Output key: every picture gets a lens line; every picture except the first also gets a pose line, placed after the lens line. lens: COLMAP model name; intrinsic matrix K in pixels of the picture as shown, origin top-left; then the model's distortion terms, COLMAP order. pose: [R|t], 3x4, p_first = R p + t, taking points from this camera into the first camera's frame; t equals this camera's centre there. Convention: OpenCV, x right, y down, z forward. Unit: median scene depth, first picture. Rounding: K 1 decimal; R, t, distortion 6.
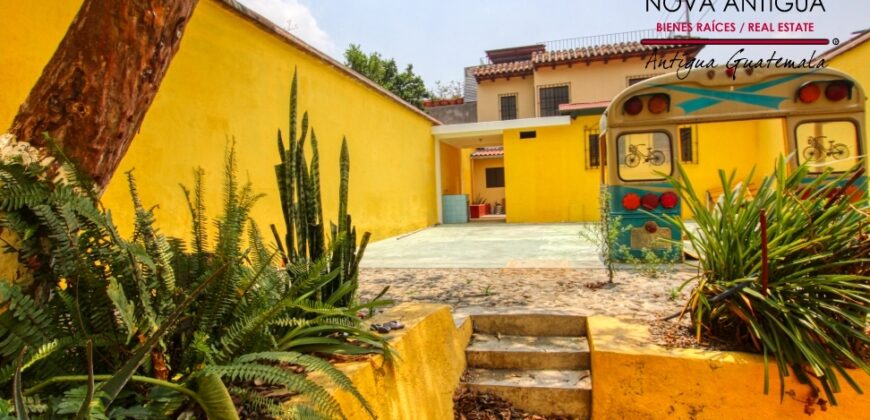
lens RADIAL K [[405.3, 0, 433.2], [0, 405.3, 208.3], [0, 0, 1]] dist [-0.029859, 0.002703]
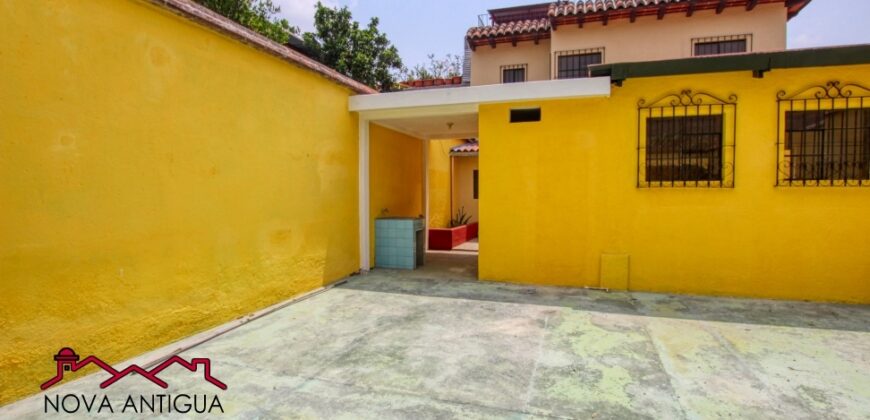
lens RADIAL K [[405.3, 0, 438.5], [0, 405.3, 209.1], [0, 0, 1]] dist [-0.029859, 0.002703]
pose [[0.998686, 0.038939, -0.033319, 0.093964], [-0.038307, 0.999078, 0.019409, -0.043406], [0.034044, -0.018107, 0.999256, 0.308043]]
